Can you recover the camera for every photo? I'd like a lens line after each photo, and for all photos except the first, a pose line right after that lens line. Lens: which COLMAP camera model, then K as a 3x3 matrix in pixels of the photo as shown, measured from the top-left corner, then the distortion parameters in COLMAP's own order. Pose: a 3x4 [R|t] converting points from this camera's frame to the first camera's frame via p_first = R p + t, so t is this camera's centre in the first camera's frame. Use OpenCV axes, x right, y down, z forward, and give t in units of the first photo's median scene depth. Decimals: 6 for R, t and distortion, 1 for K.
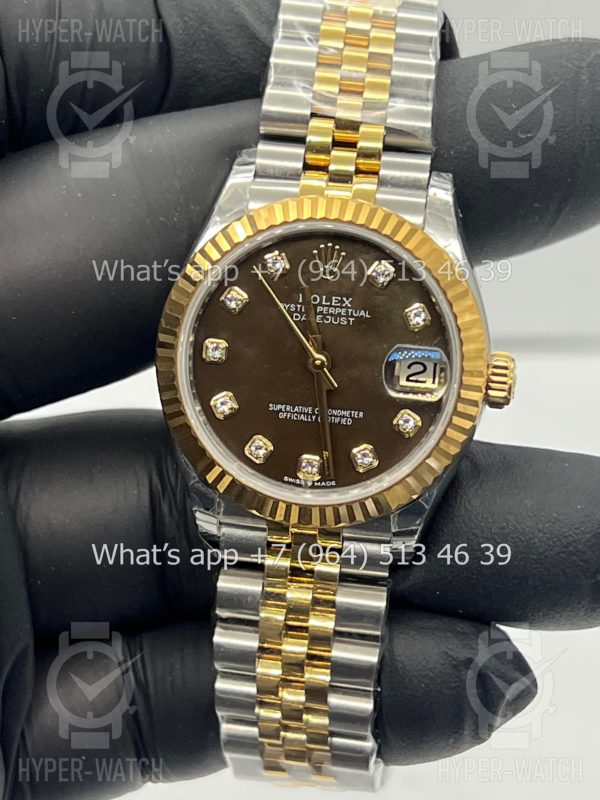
lens RADIAL K [[1822.8, 0, 284.8], [0, 1822.8, 398.2], [0, 0, 1]] dist [0.175153, 0.619742]
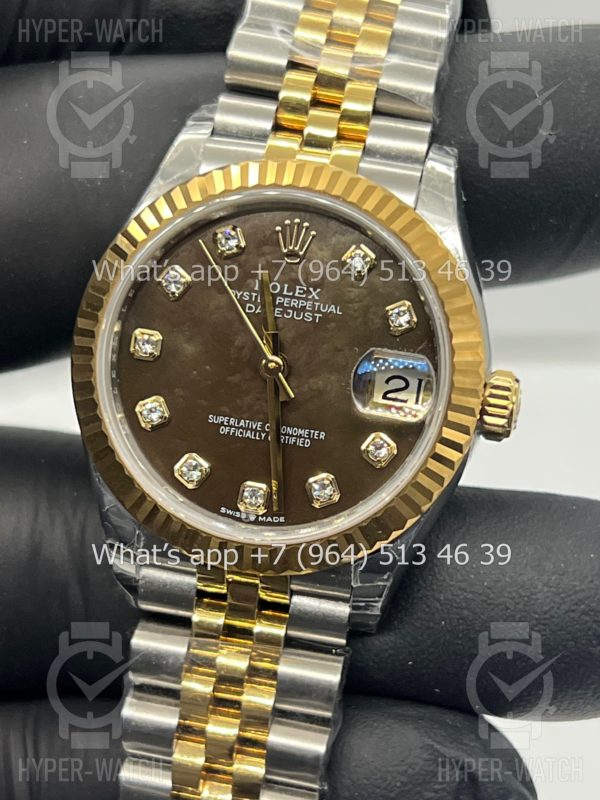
lens RADIAL K [[1822.8, 0, 284.8], [0, 1822.8, 398.2], [0, 0, 1]] dist [0.175153, 0.619742]
pose [[0.997487, 0.066678, -0.023946, 0.043105], [-0.068069, 0.995693, -0.062940, 0.043693], [0.019647, 0.064412, 0.997730, 0.203575]]
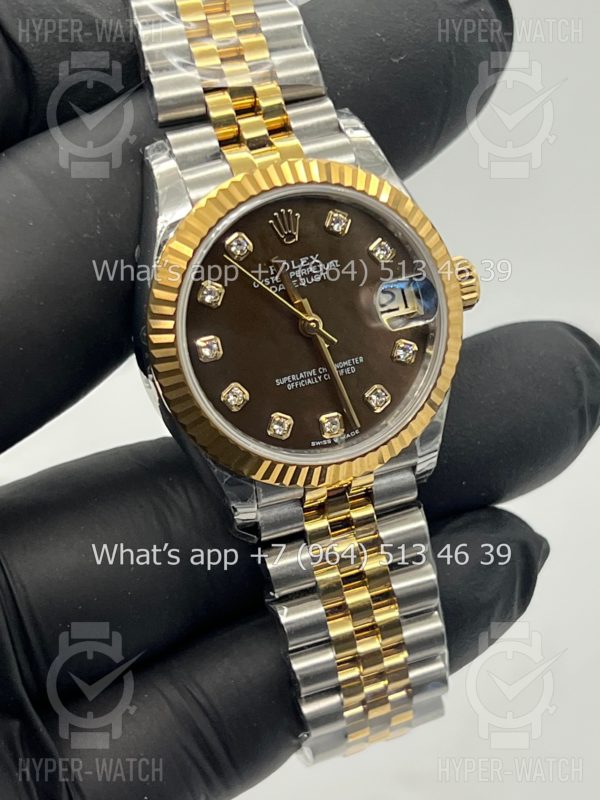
lens RADIAL K [[1822.8, 0, 284.8], [0, 1822.8, 398.2], [0, 0, 1]] dist [0.175153, 0.619742]
pose [[0.891010, -0.344876, 0.295230, -0.302985], [0.325543, 0.938632, 0.113978, -0.100059], [-0.316421, -0.005445, 0.948603, 0.044820]]
